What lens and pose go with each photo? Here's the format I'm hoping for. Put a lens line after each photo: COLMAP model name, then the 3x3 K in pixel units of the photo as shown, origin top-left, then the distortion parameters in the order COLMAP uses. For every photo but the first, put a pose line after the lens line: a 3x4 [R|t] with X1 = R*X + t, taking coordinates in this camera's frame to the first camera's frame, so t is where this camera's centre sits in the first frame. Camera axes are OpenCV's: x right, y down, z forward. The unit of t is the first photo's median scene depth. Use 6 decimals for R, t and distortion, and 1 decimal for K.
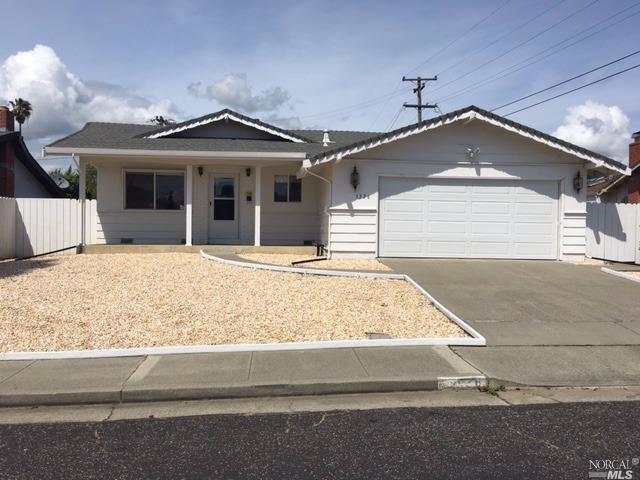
lens RADIAL K [[546.0, 0, 320.1], [0, 546.0, 238.9], [0, 0, 1]] dist [0.059965, -0.068270]
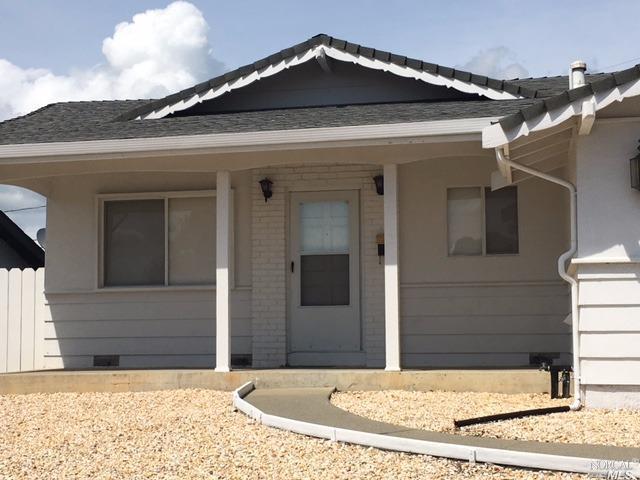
lens RADIAL K [[1038.5, 0, 323.8], [0, 1038.5, 241.9], [0, 0, 1]] dist [0.036117, 0.000000]
pose [[0.954289, -0.046420, -0.295258, 0.057640], [0.016009, 0.994386, -0.104593, -0.001451], [0.298455, 0.095085, 0.949675, 0.295636]]
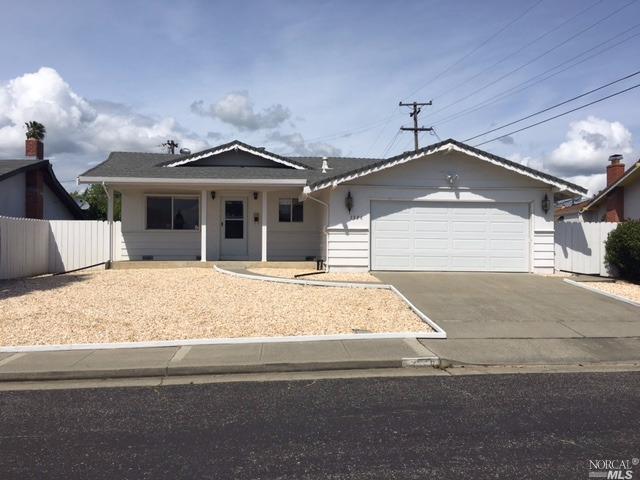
lens RADIAL K [[546.0, 0, 323.7], [0, 546.0, 244.9], [0, 0, 1]] dist [0.059965, -0.068270]
pose [[0.999983, -0.005691, -0.001613, 0.010623], [0.005659, 0.999802, -0.019068, 0.000771], [0.001721, 0.019059, 0.999817, -0.131897]]
